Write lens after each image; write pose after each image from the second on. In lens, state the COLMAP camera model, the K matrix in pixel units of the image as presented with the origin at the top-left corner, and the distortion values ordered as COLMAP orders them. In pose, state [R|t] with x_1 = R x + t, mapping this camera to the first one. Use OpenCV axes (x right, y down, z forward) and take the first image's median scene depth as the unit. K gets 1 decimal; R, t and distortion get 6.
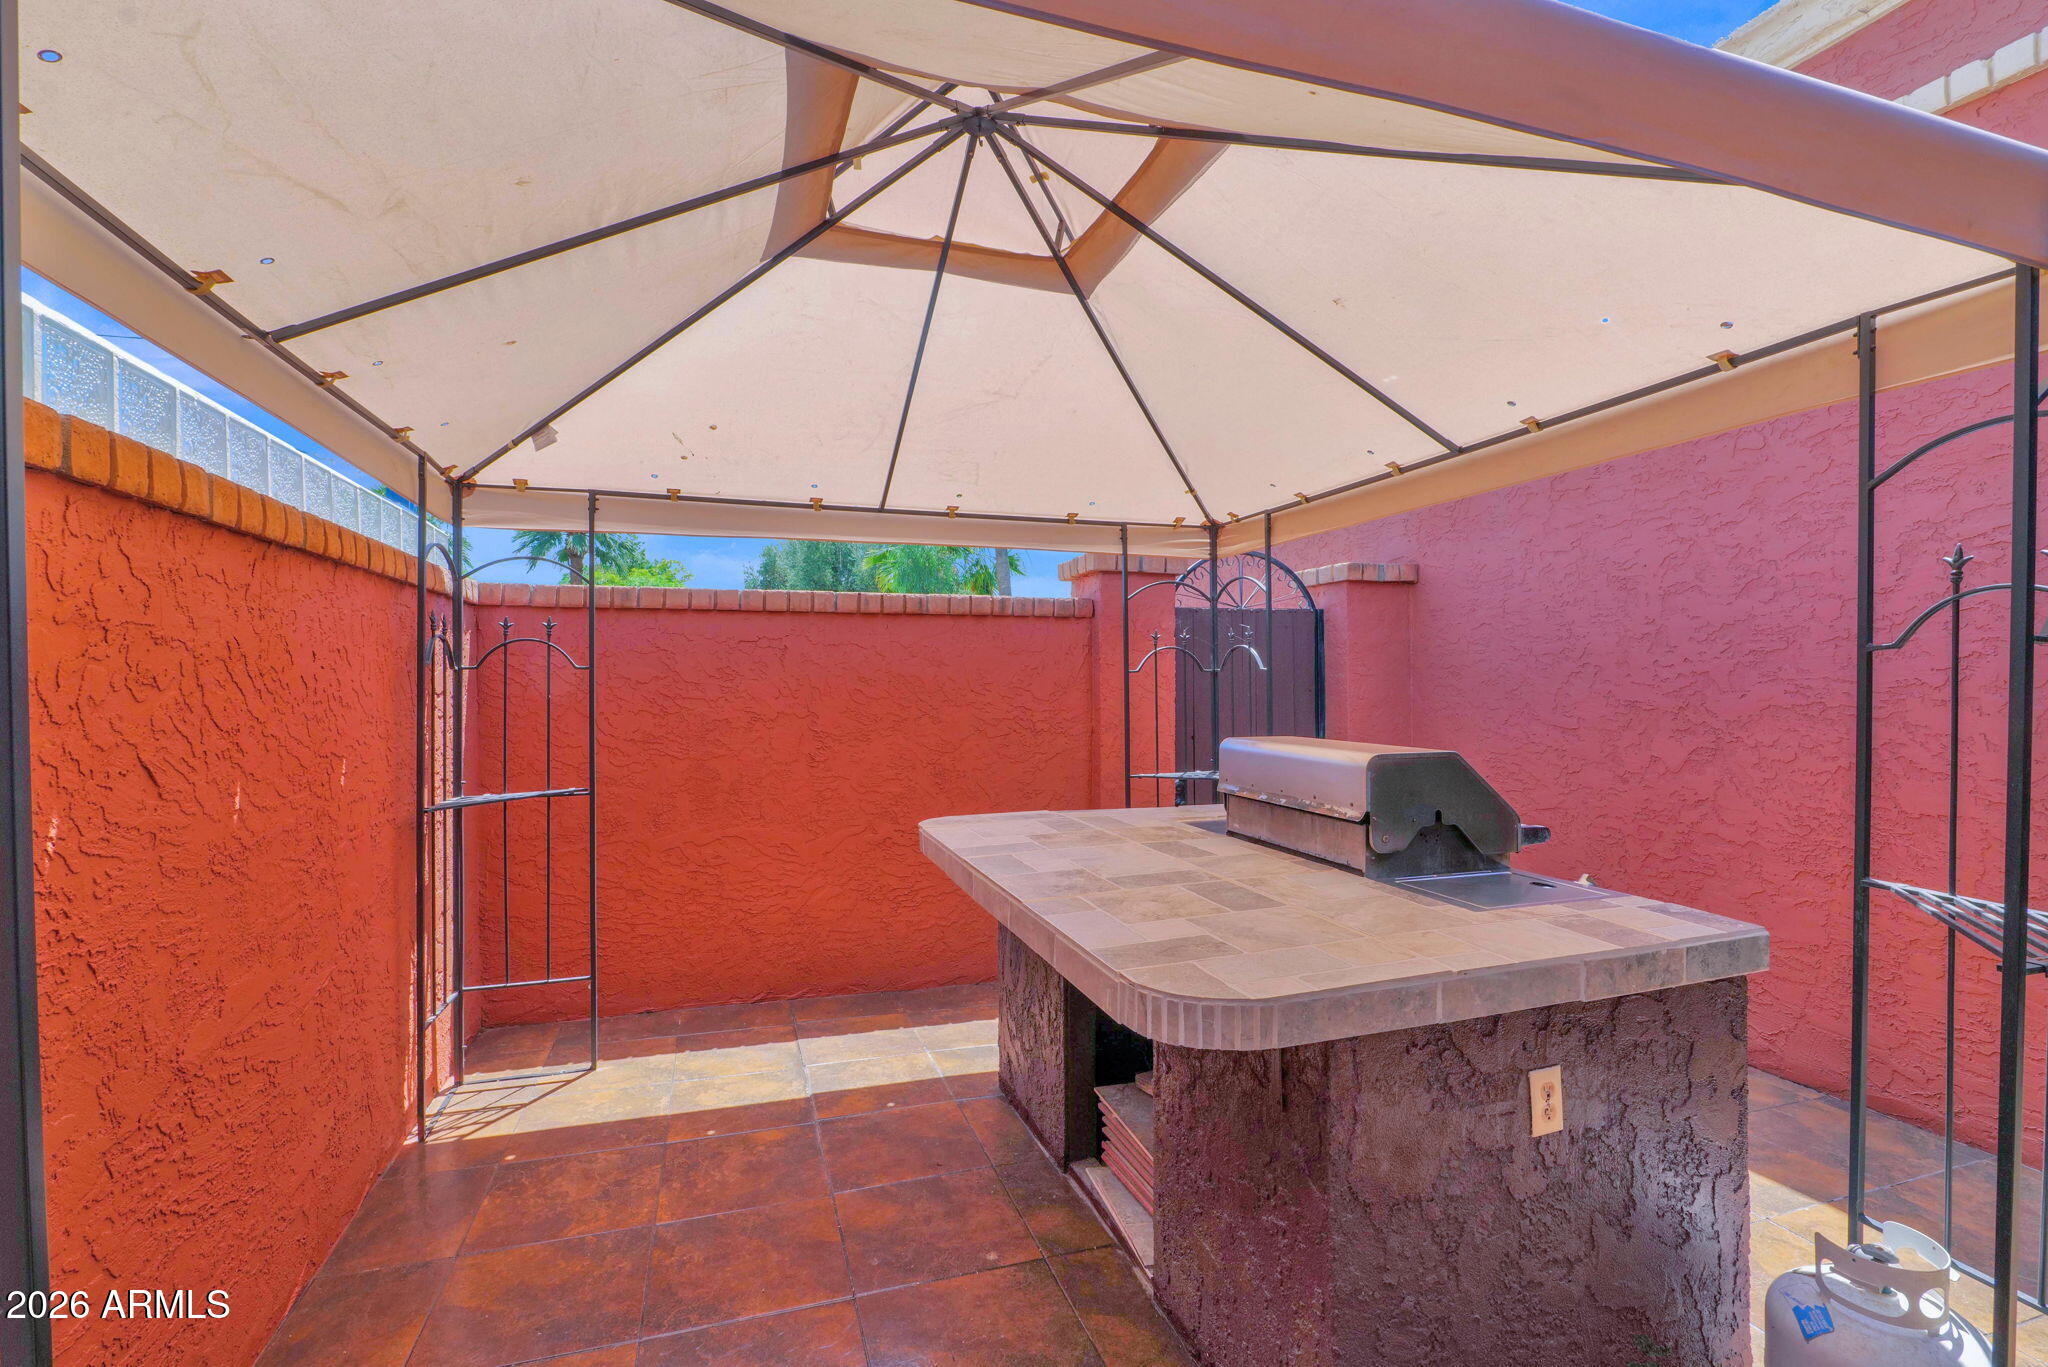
lens RADIAL K [[942.4, 0, 1032.0], [0, 942.4, 677.9], [0, 0, 1]] dist [-0.018891, 0.008778]
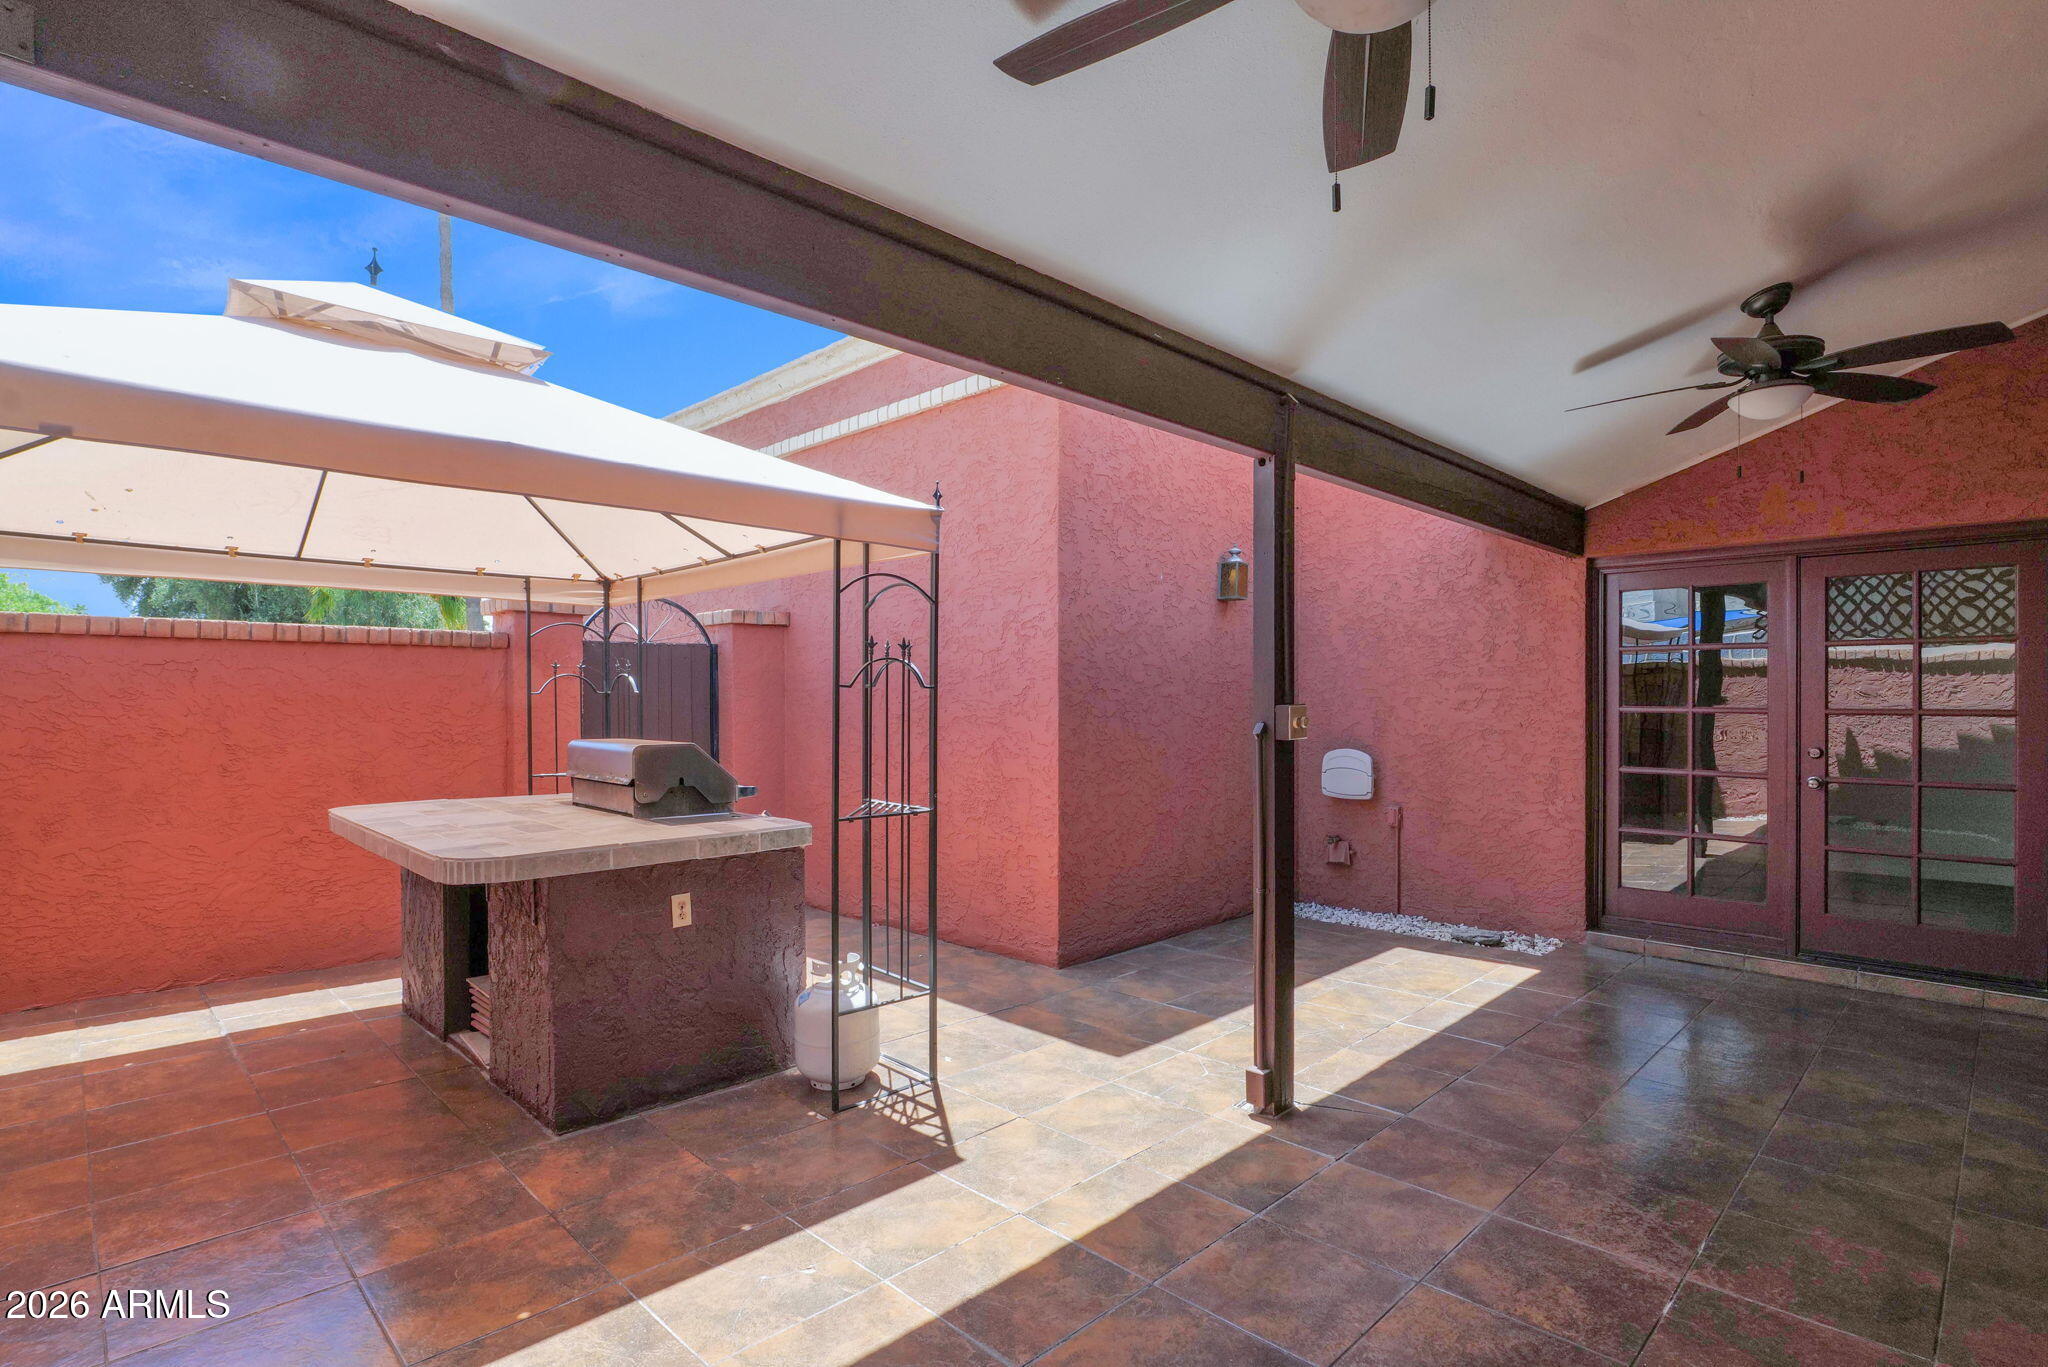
lens RADIAL K [[1008.7, 0, 1022.2], [0, 1008.7, 695.2], [0, 0, 1]] dist [-0.024617, 0.007277]
pose [[0.897005, 0.003905, 0.442002, 0.107526], [-0.003535, 0.999992, -0.001661, -0.004904], [-0.442006, -0.000073, 0.897012, -0.550472]]
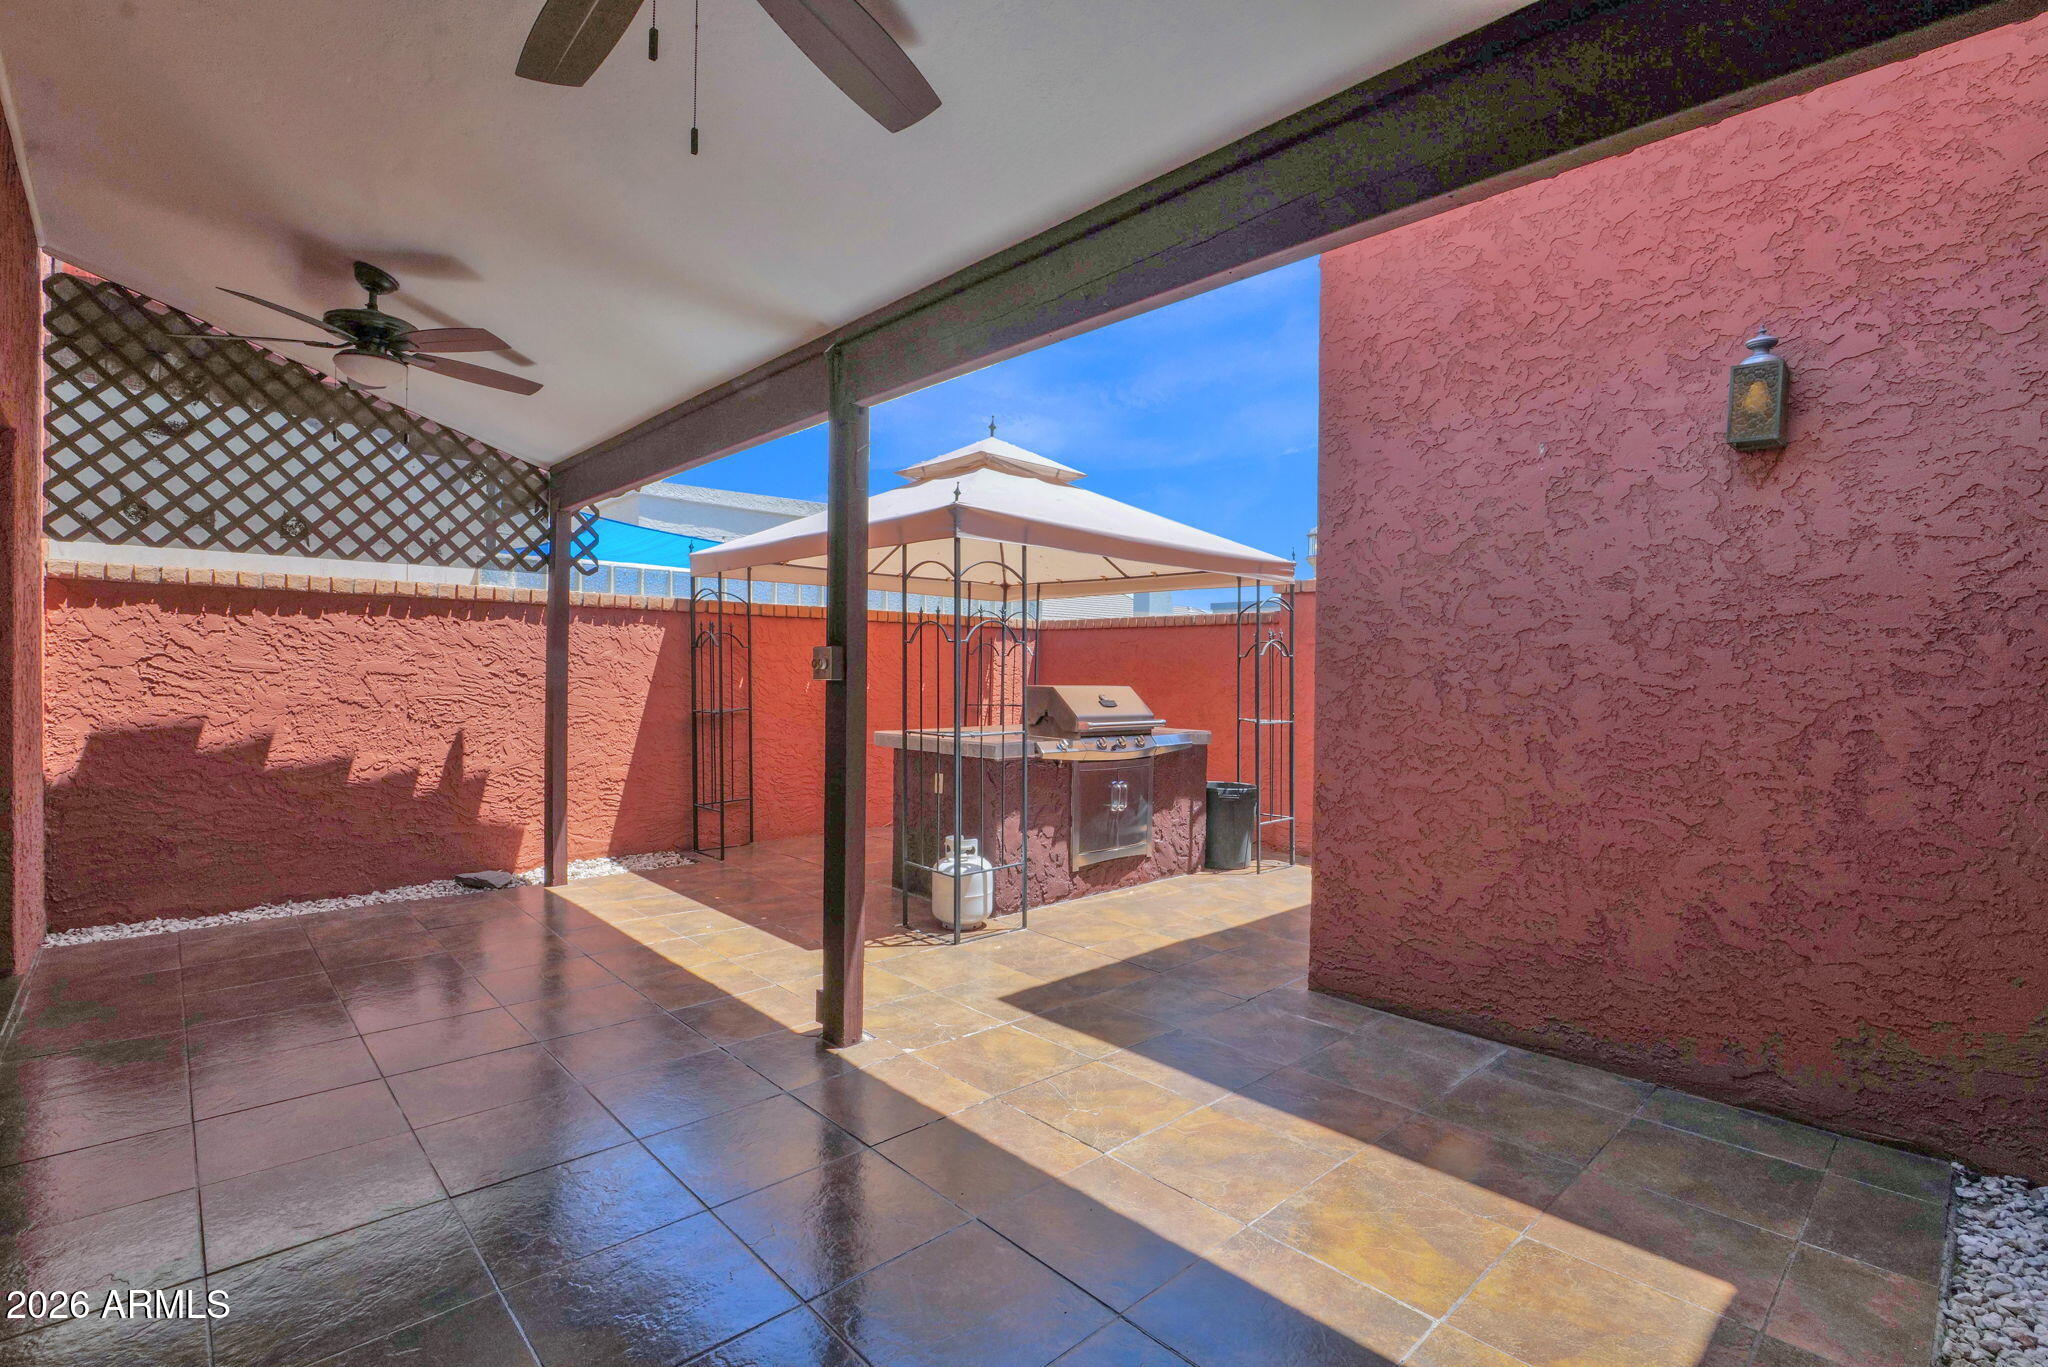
lens RADIAL K [[942.4, 0, 1032.0], [0, 942.4, 677.9], [0, 0, 1]] dist [-0.018891, 0.008778]
pose [[0.422037, 0.014994, -0.906455, 1.610952], [-0.011036, 0.999874, 0.011401, 0.016719], [0.906512, 0.005192, 0.422149, -0.036770]]
